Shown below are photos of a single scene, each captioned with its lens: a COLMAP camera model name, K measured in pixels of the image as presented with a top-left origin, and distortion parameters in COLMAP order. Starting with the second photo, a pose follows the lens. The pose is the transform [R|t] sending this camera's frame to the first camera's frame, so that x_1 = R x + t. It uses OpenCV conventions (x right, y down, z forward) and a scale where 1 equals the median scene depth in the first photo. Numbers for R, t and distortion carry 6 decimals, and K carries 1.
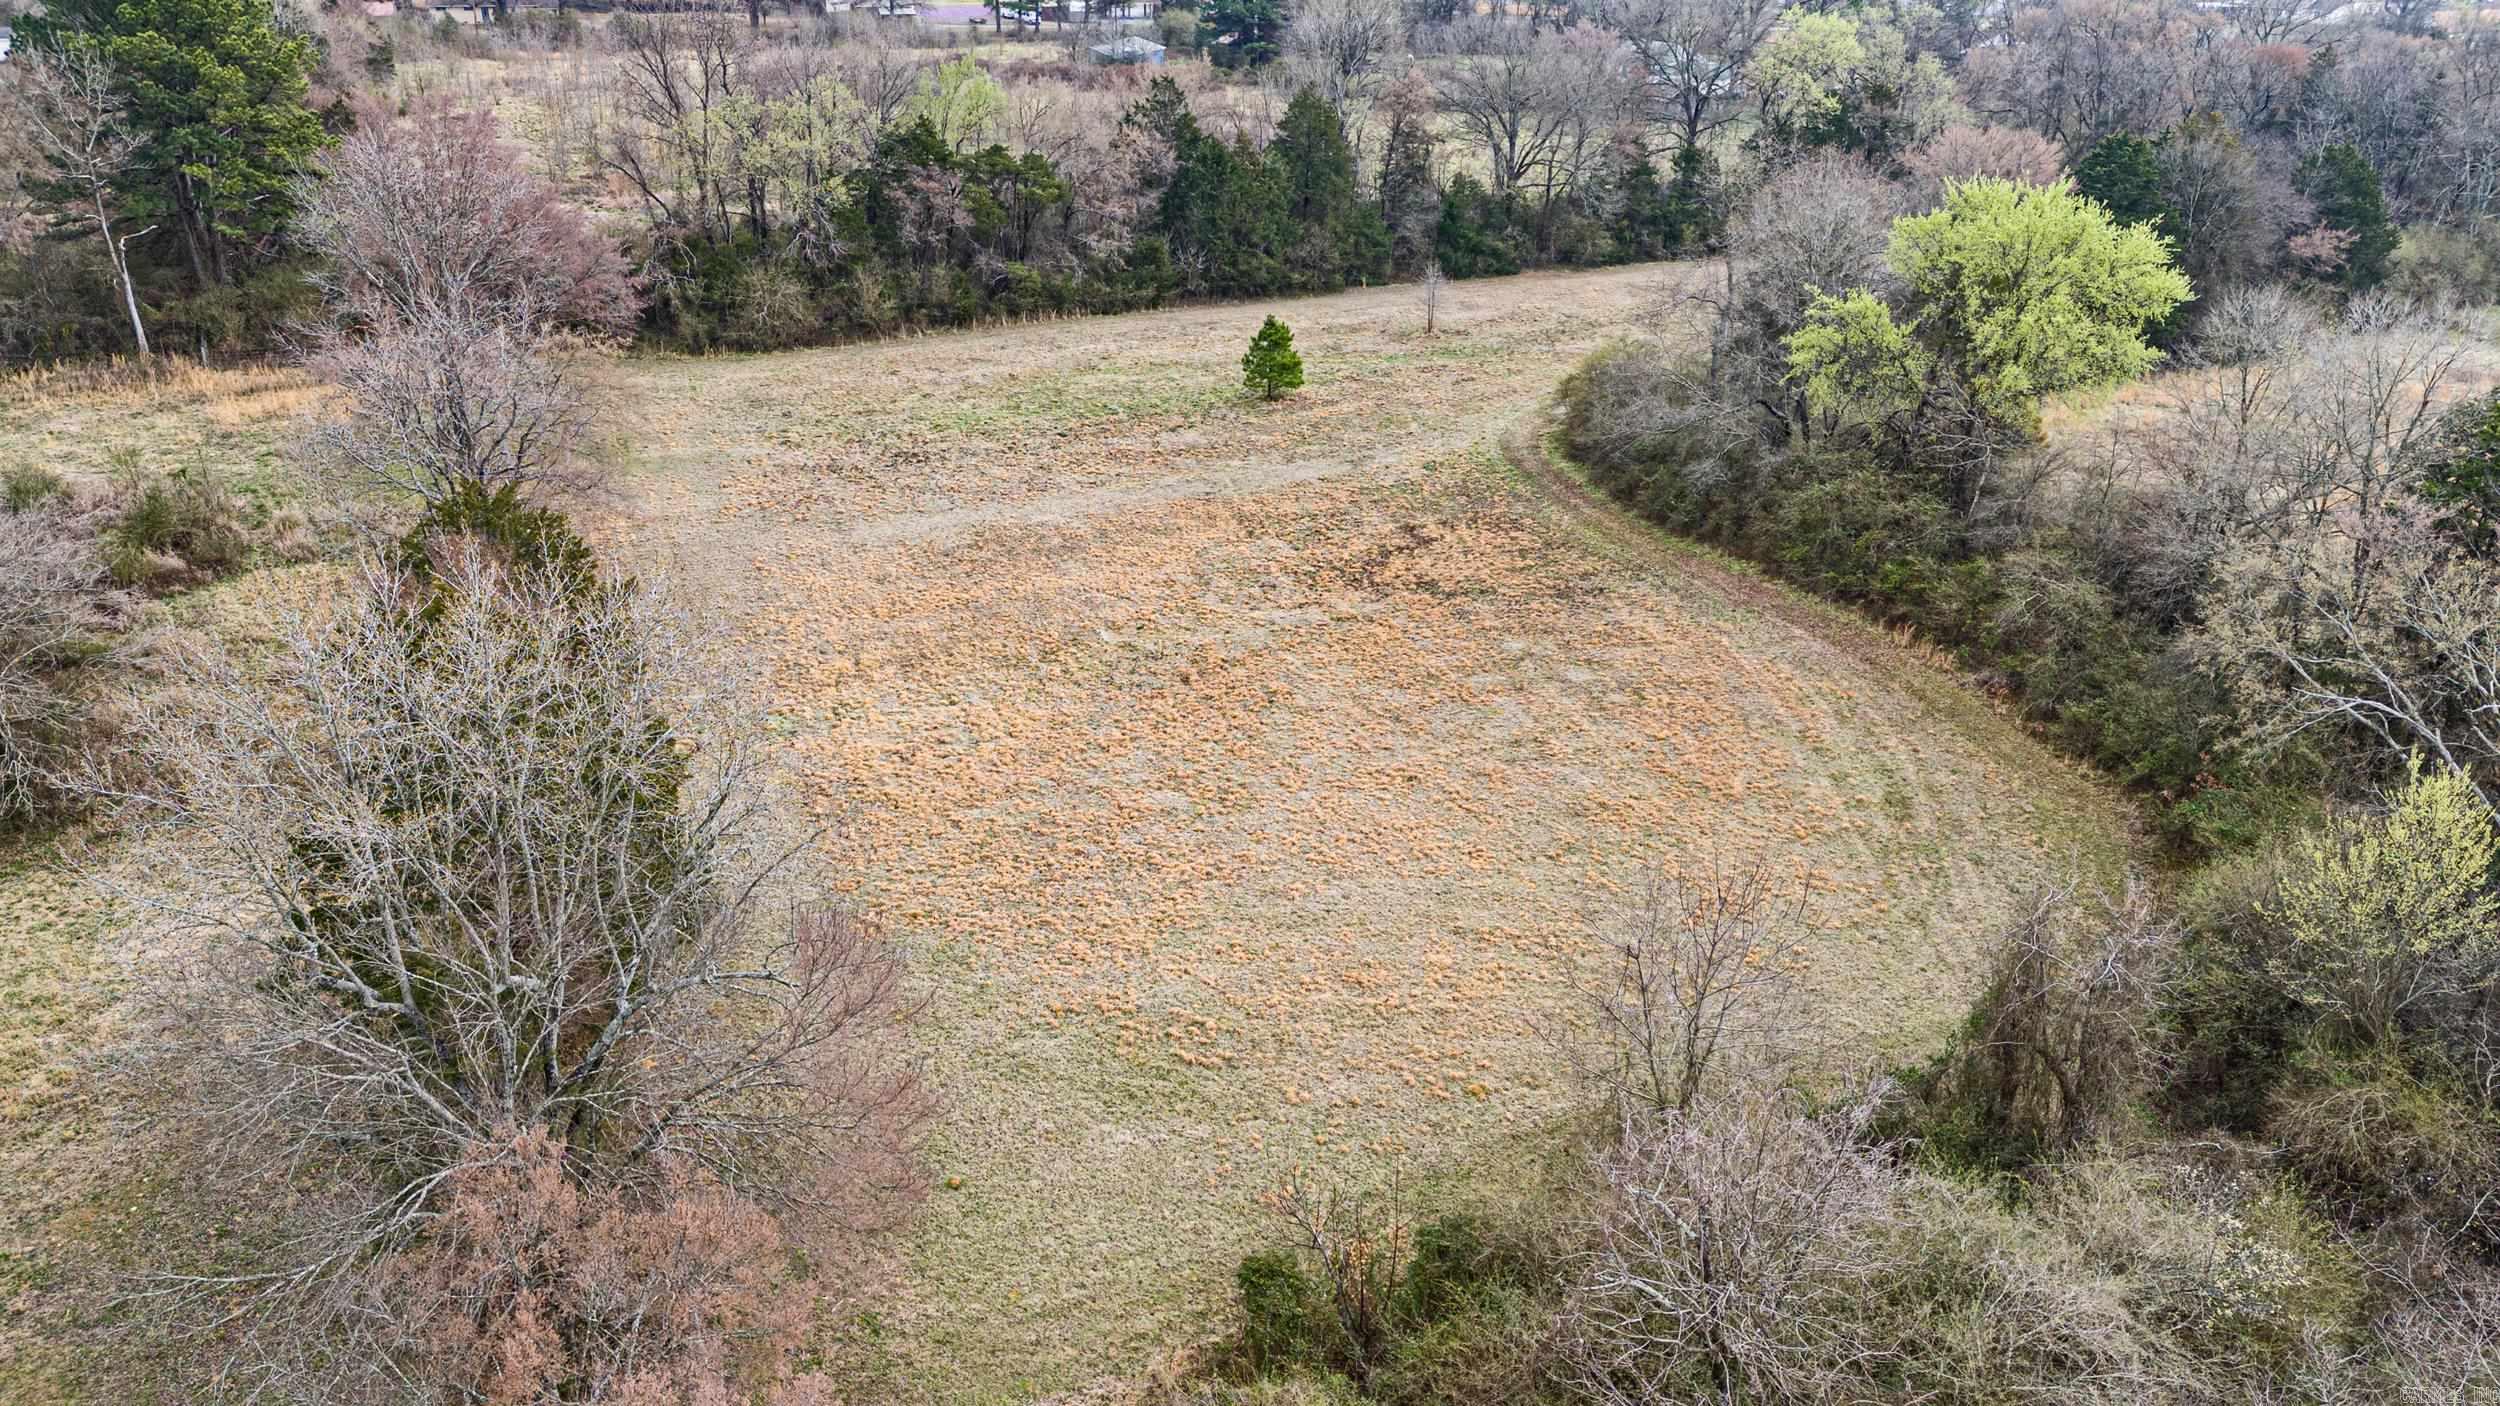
lens RADIAL K [[1835.0, 0, 1250.8], [0, 1835.0, 694.8], [0, 0, 1]] dist [0.055304, -0.041249]
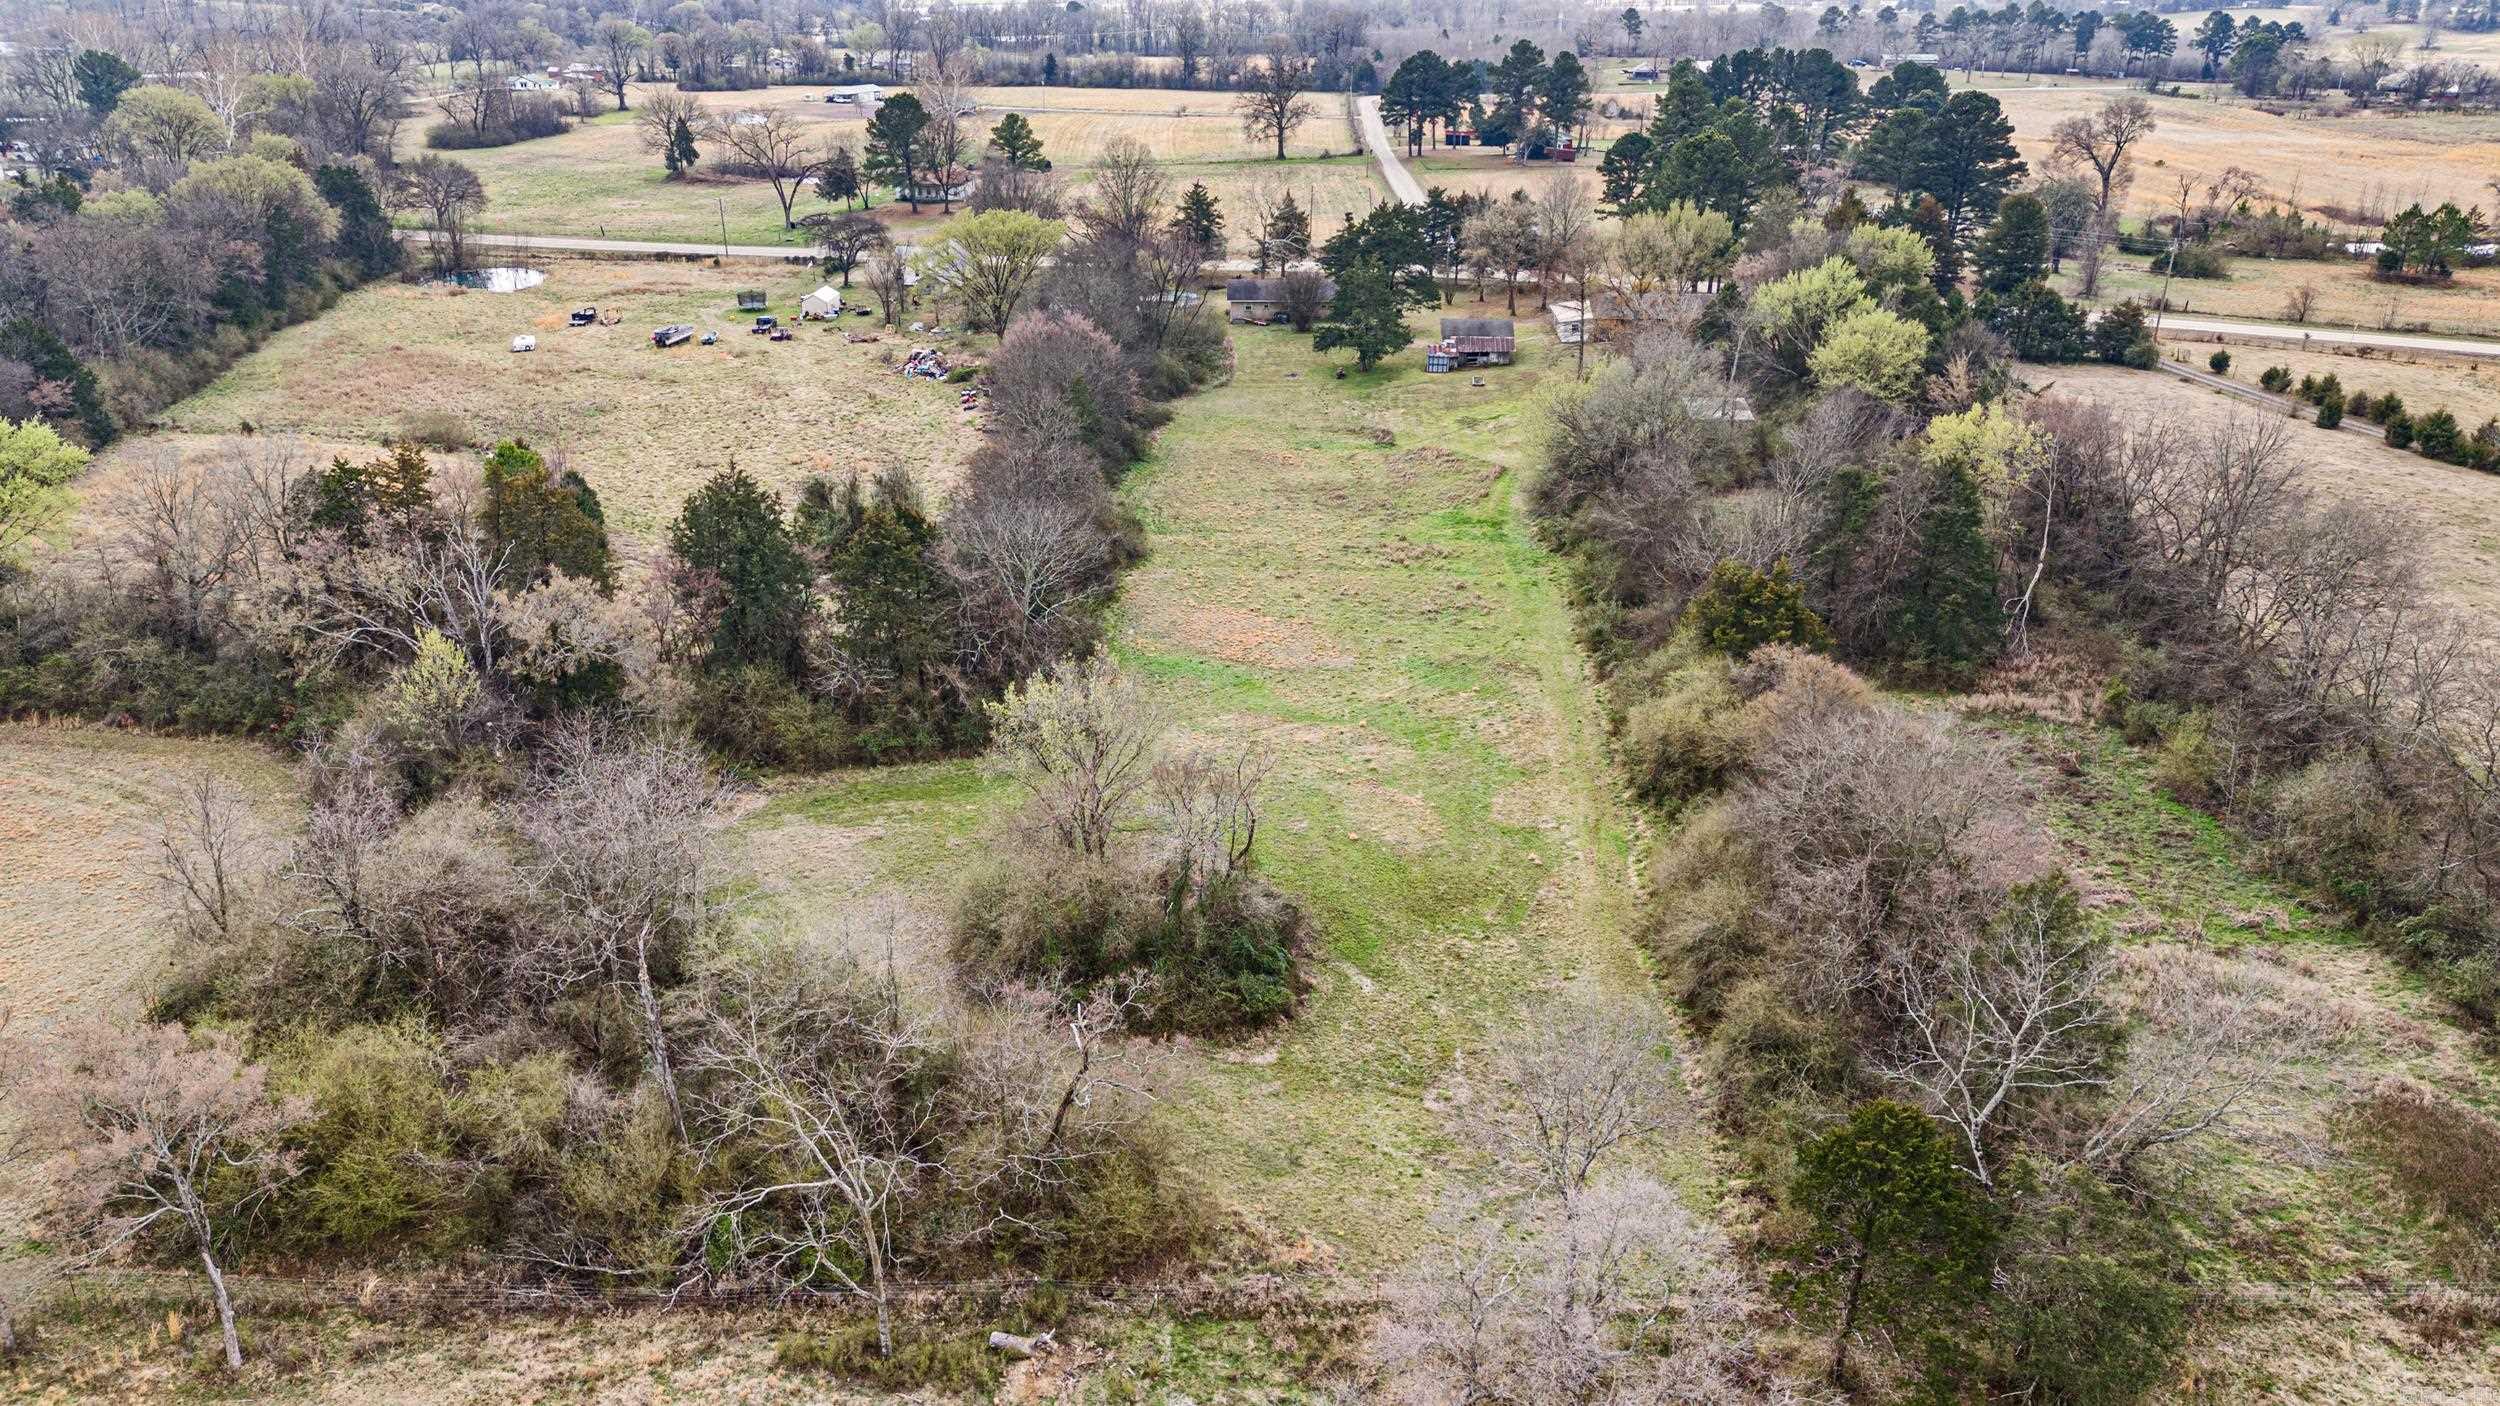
lens RADIAL K [[1835.0, 0, 1249.0], [0, 1835.0, 701.6], [0, 0, 1]] dist [0.055304, -0.041249]
pose [[0.377070, -0.357075, 0.854585, -0.469970], [0.387330, 0.898929, 0.204701, 0.022526], [-0.841305, 0.253820, 0.477265, -0.443093]]
